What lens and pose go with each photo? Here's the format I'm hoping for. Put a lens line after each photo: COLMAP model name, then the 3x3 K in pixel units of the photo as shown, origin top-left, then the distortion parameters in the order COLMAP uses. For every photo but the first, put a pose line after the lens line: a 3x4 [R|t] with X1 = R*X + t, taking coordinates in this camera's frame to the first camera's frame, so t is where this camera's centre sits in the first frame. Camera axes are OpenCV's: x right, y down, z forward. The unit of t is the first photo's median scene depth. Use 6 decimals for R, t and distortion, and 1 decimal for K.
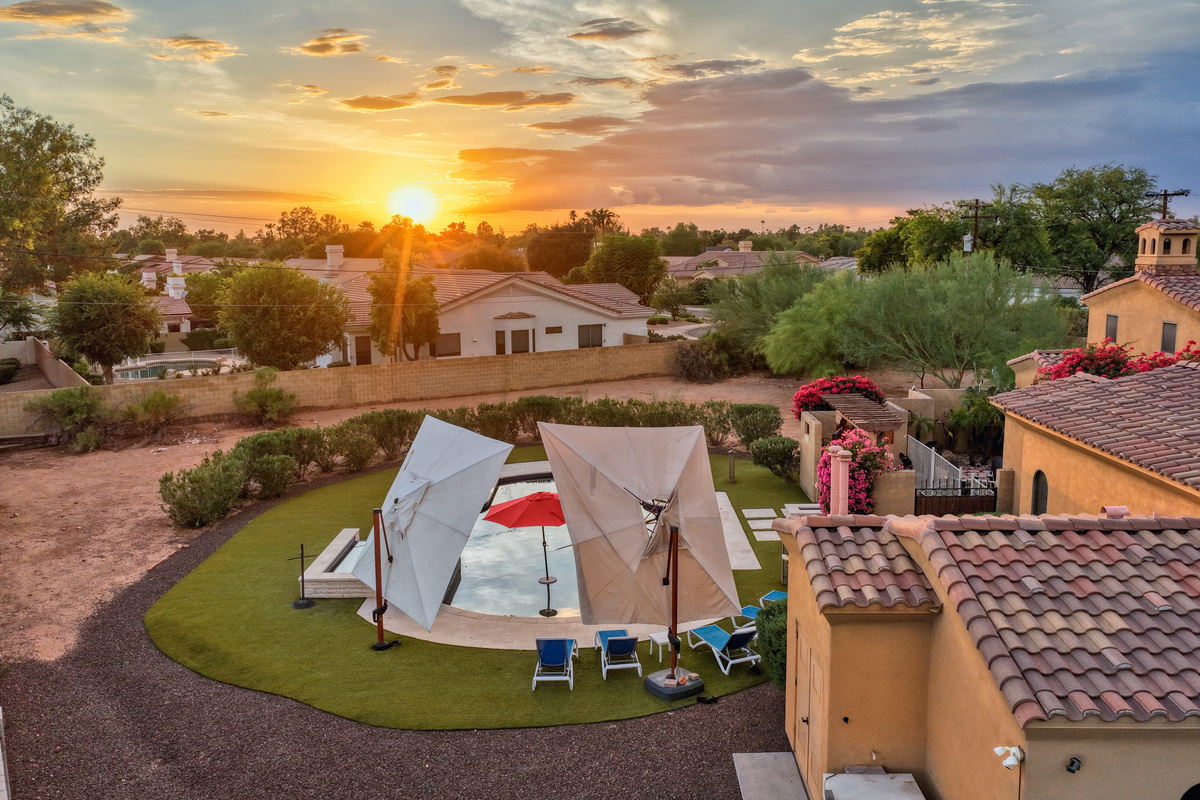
lens RADIAL K [[998.6, 0, 602.5], [0, 998.6, 400.7], [0, 0, 1]] dist [-0.017467, 0.045441]
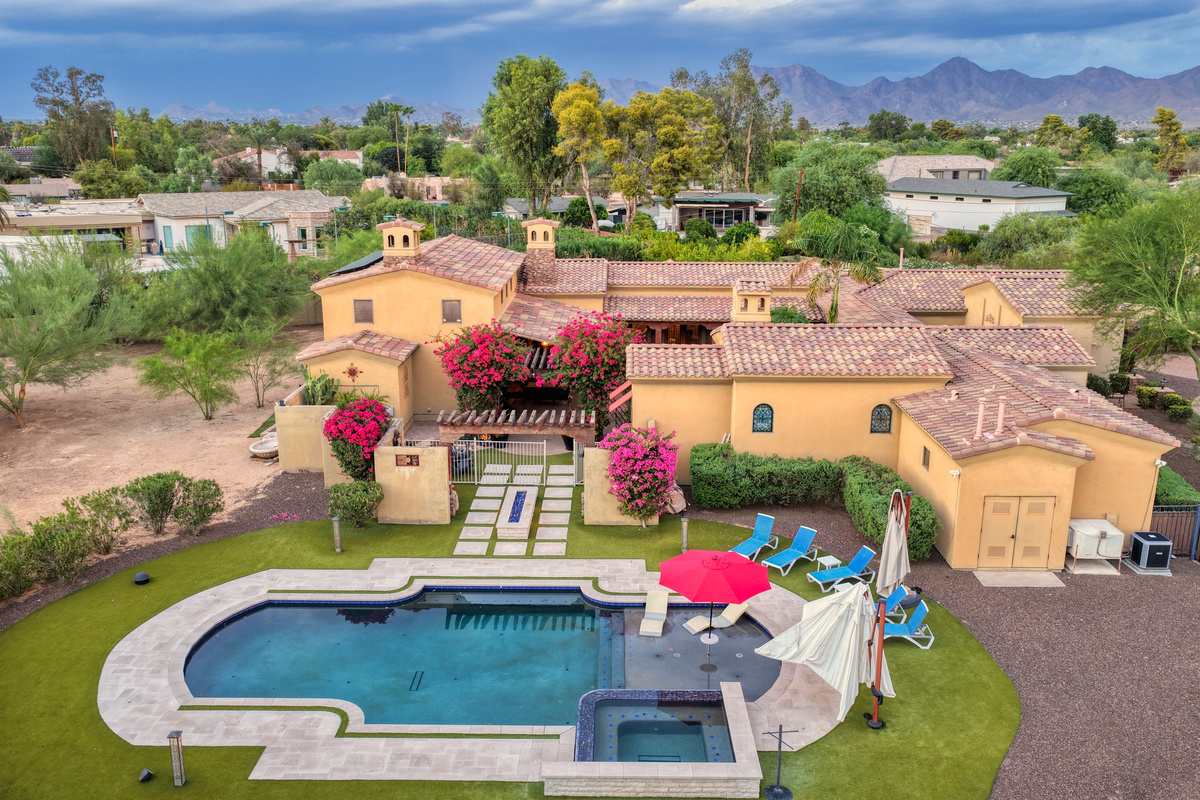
lens RADIAL K [[998.6, 0, 602.5], [0, 998.6, 400.7], [0, 0, 1]] dist [-0.017467, 0.045441]
pose [[0.005982, -0.245830, 0.969294, -0.686494], [0.153191, 0.958096, 0.242044, -0.221791], [-0.988179, 0.147039, 0.043391, 0.713033]]
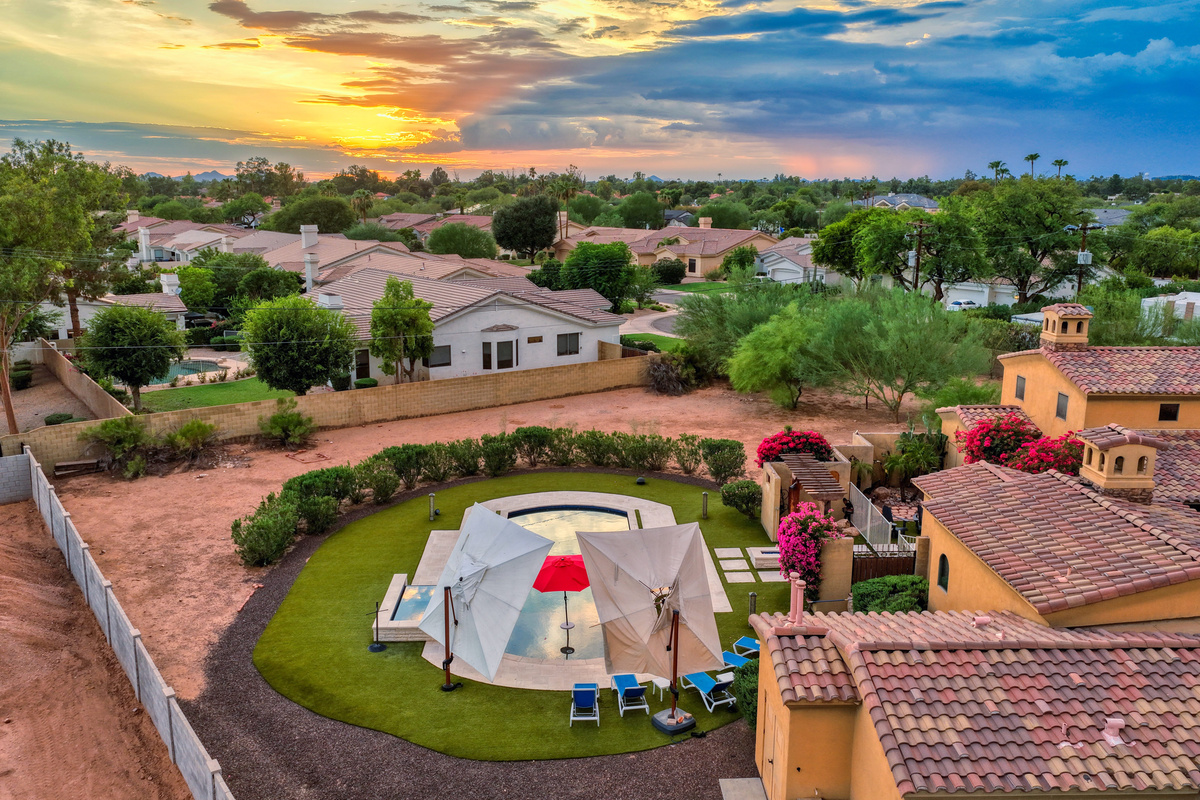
lens RADIAL K [[998.6, 0, 602.5], [0, 998.6, 400.7], [0, 0, 1]] dist [-0.017467, 0.045441]
pose [[0.998900, 0.005211, 0.046601, -0.049418], [-0.007752, 0.998484, 0.054499, -0.123371], [-0.046246, -0.054800, 0.997426, -0.181433]]
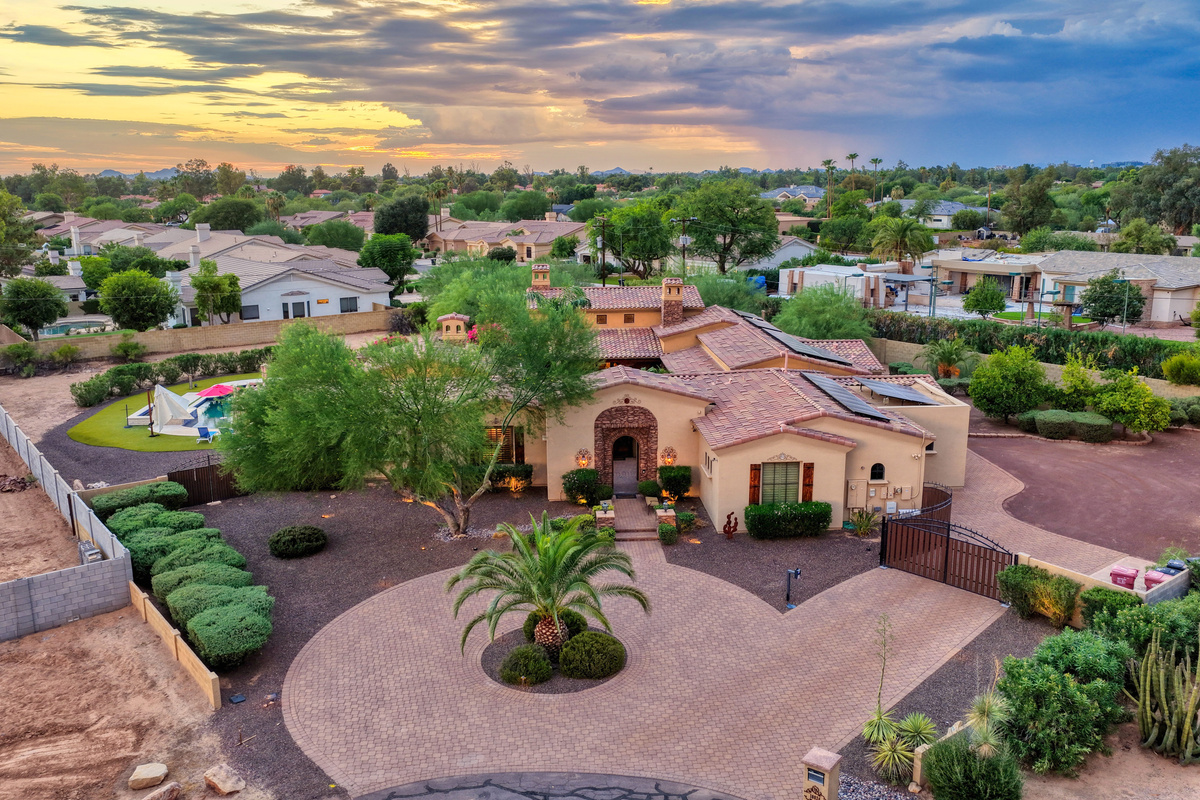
lens RADIAL K [[998.6, 0, 602.5], [0, 998.6, 400.7], [0, 0, 1]] dist [-0.017467, 0.045441]
pose [[0.996957, -0.013452, 0.076791, 0.520969], [0.008673, 0.998024, 0.062226, -0.015770], [-0.077476, -0.061370, 0.995104, -1.197692]]
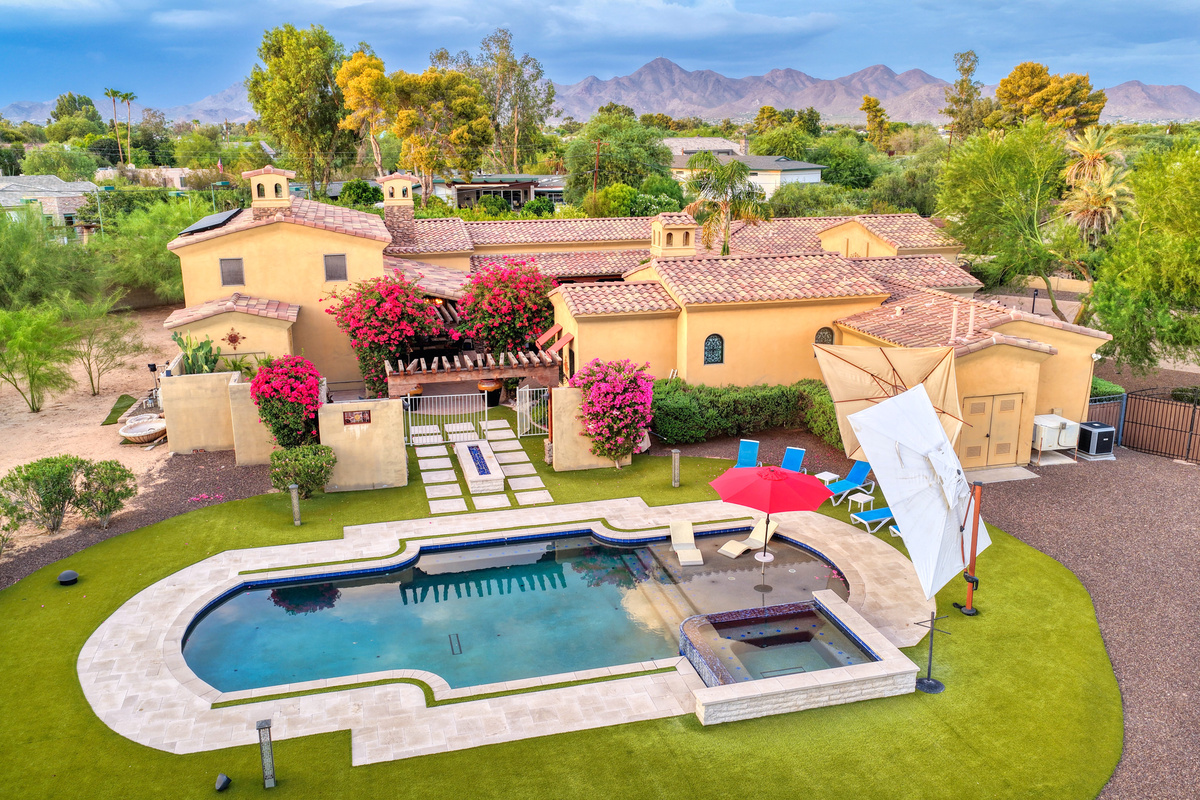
lens RADIAL K [[998.6, 0, 602.5], [0, 998.6, 400.7], [0, 0, 1]] dist [-0.017467, 0.045441]
pose [[-0.261323, -0.237072, 0.935685, -0.618732], [0.159167, 0.945516, 0.284016, -0.185809], [-0.952038, 0.223150, -0.209351, 0.916300]]
